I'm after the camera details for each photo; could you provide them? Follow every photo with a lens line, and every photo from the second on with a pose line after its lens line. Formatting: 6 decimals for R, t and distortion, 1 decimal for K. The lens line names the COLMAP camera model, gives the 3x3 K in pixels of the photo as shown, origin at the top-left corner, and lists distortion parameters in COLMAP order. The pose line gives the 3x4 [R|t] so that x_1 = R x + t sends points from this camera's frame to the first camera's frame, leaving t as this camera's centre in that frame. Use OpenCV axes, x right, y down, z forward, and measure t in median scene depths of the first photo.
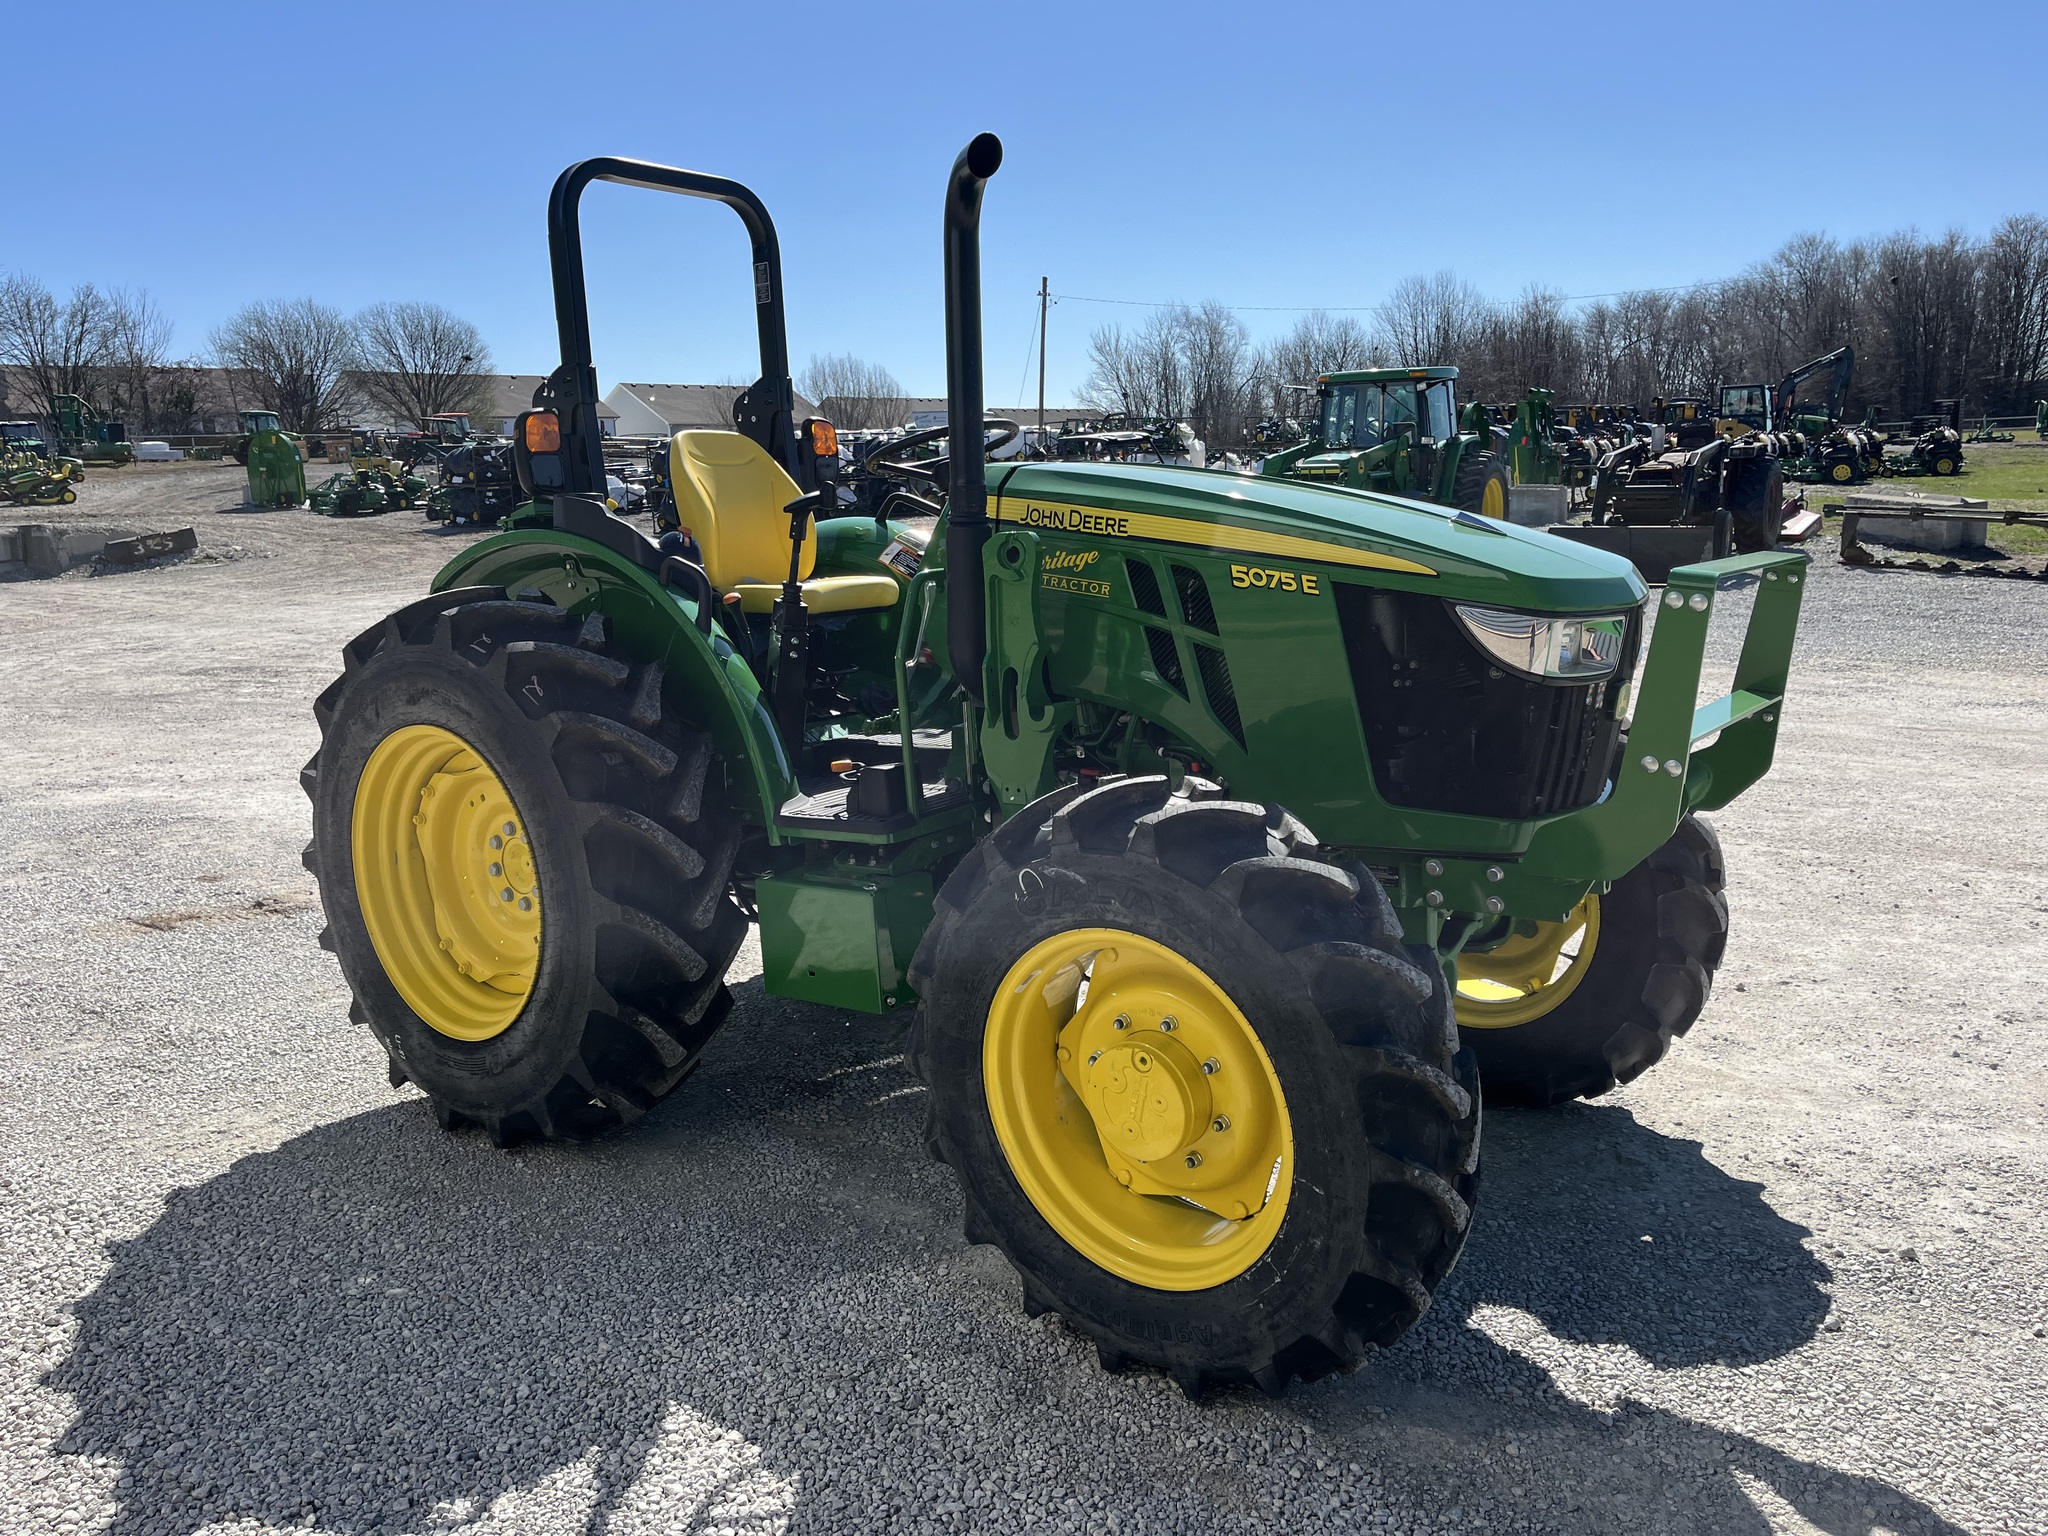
lens RADIAL K [[1545.5, 0, 1017.6], [0, 1545.5, 752.6], [0, 0, 1]] dist [0.077517, -0.103347]
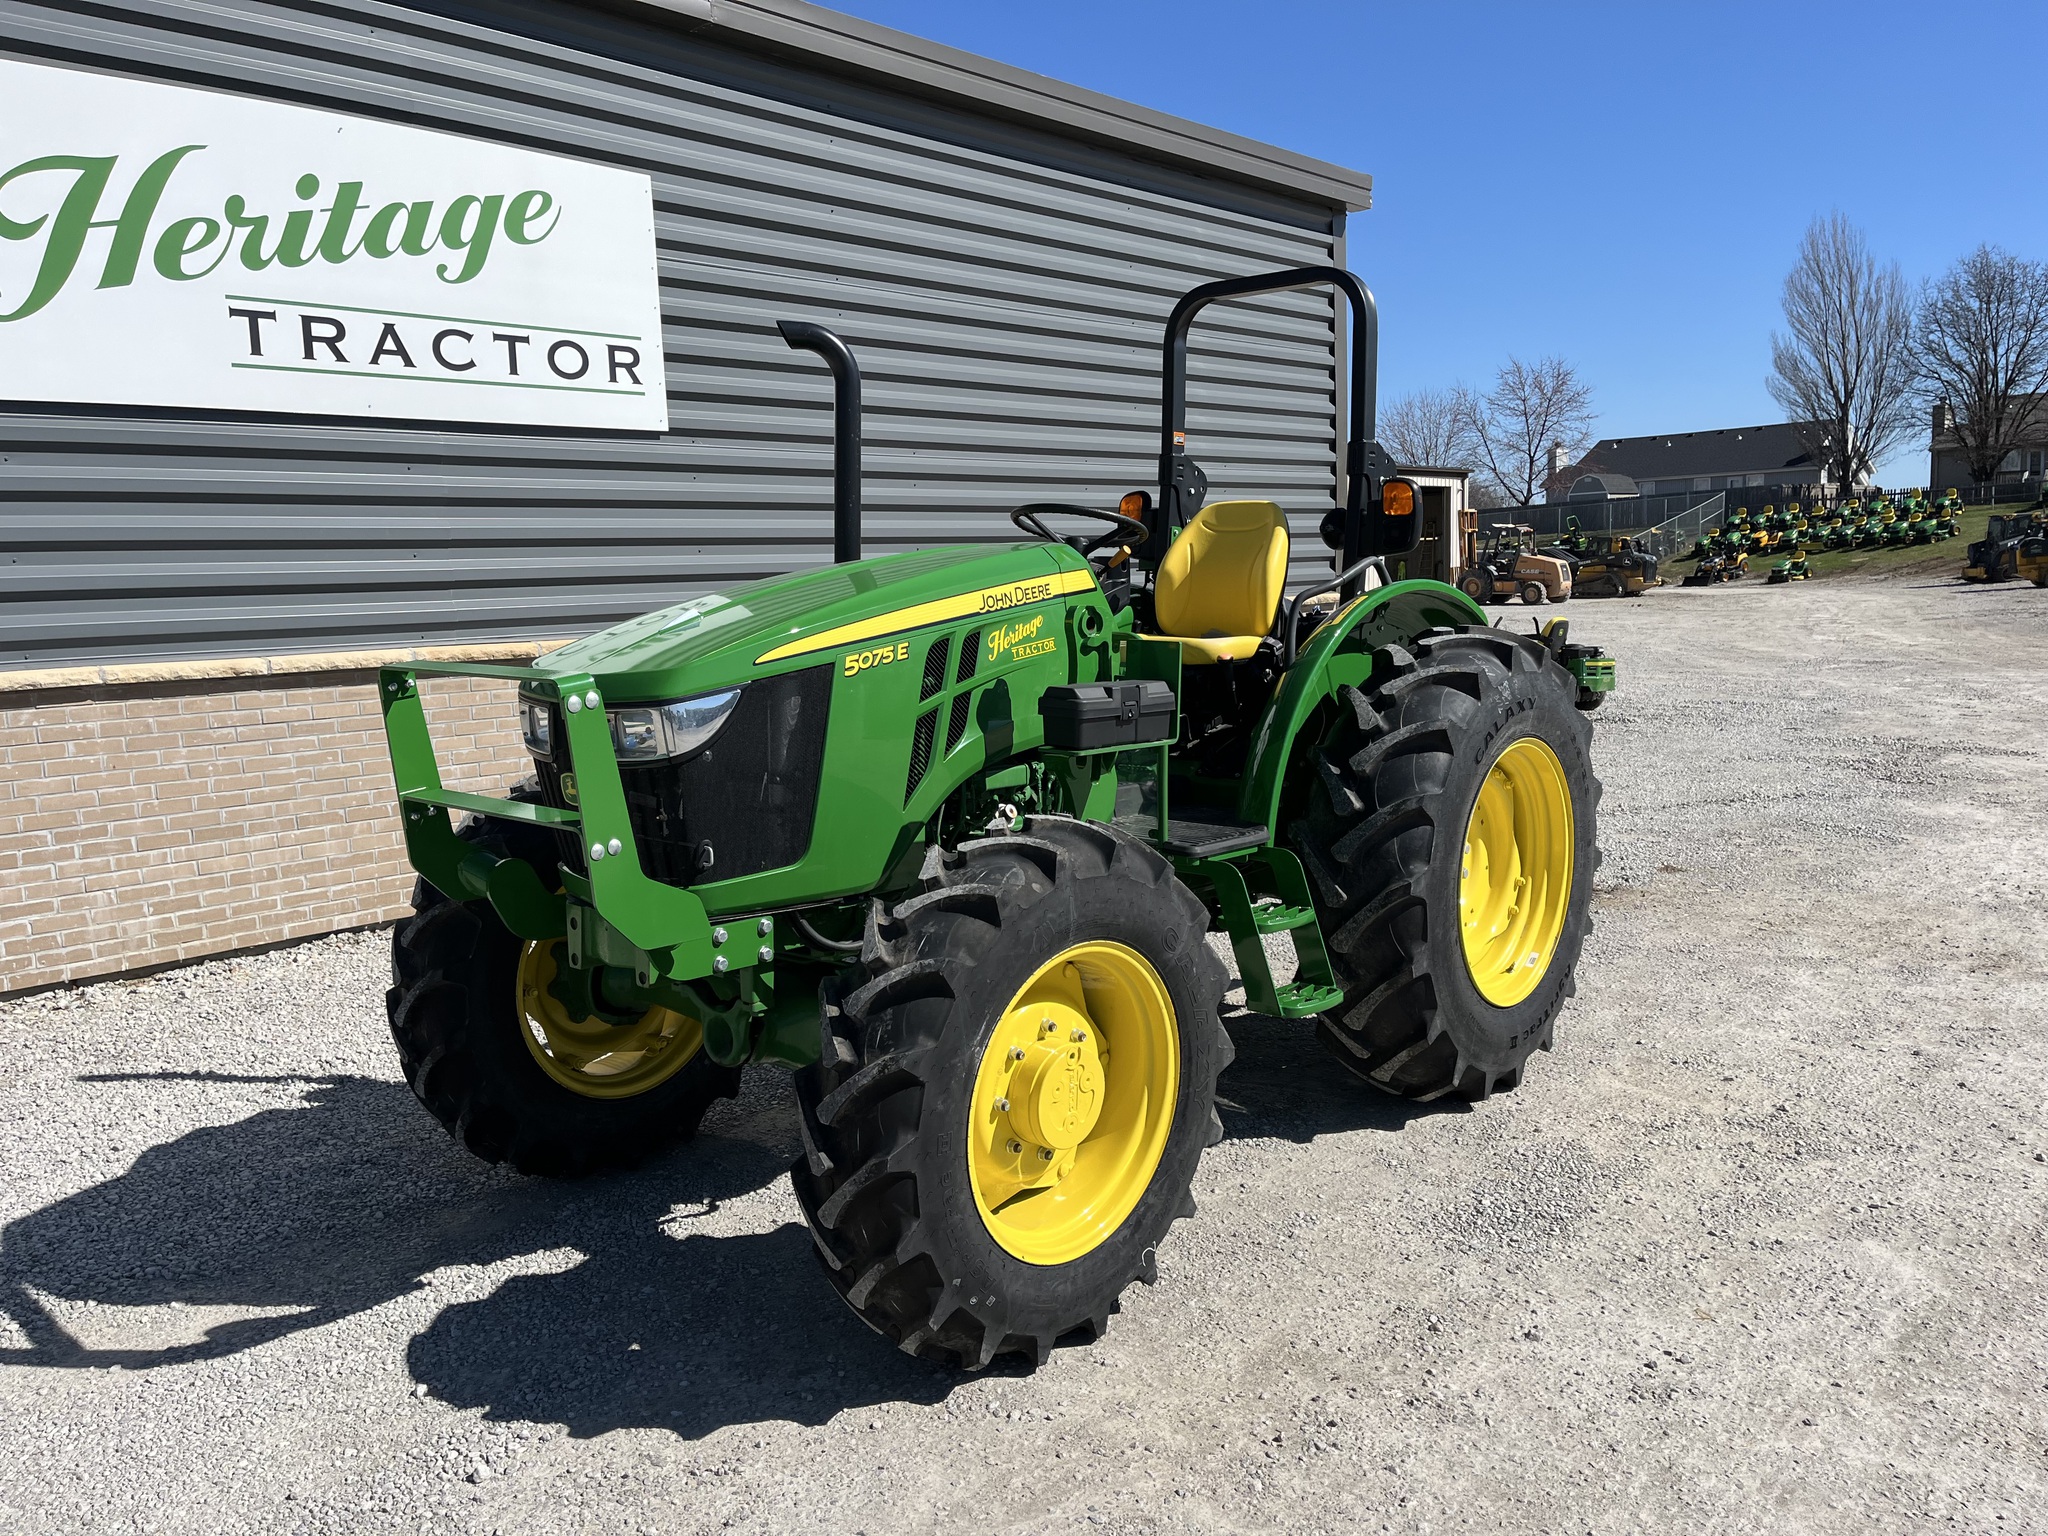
lens RADIAL K [[1542.4, 0, 1024.0], [0, 1542.4, 768.0], [0, 0, 1]] dist [0.083058, -0.109355]
pose [[-0.066377, 0.167886, -0.983569, 1.160796], [-0.144982, 0.973659, 0.175979, -0.230349], [0.987205, 0.154281, -0.040289, 1.097377]]
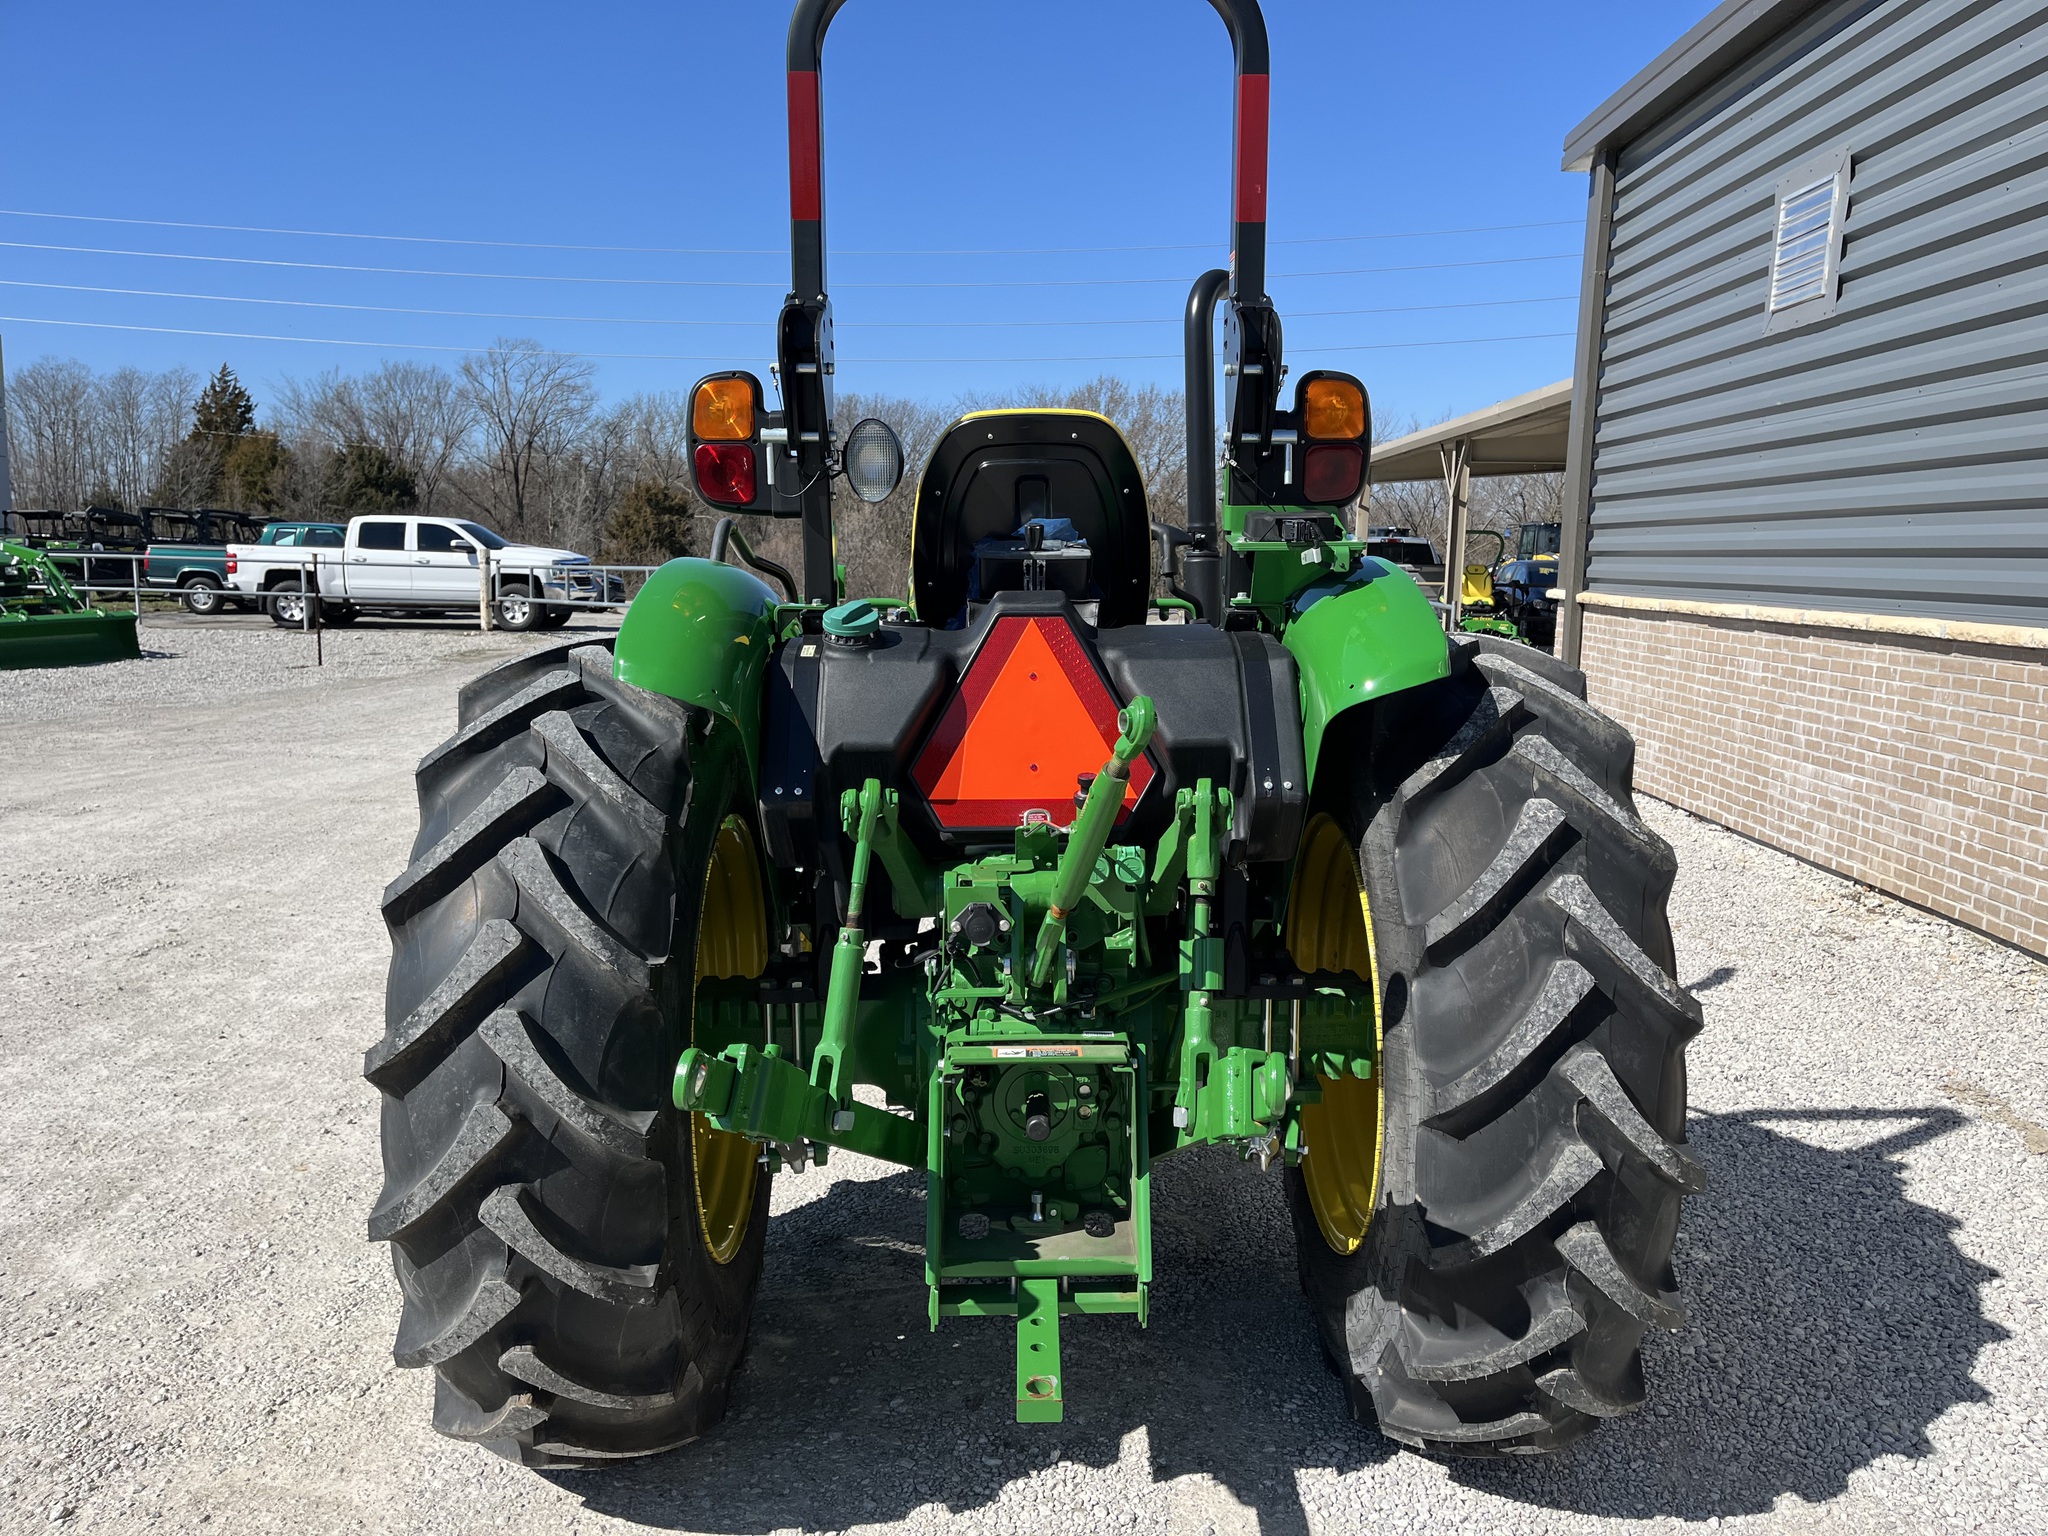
lens RADIAL K [[1546.9, 0, 1036.5], [0, 1546.9, 754.5], [0, 0, 1]] dist [0.074665, -0.100345]
pose [[-0.626418, -0.069239, 0.776406, -0.827723], [0.148412, 0.967232, 0.205998, -0.242114], [-0.765229, 0.244269, -0.595615, 1.679175]]
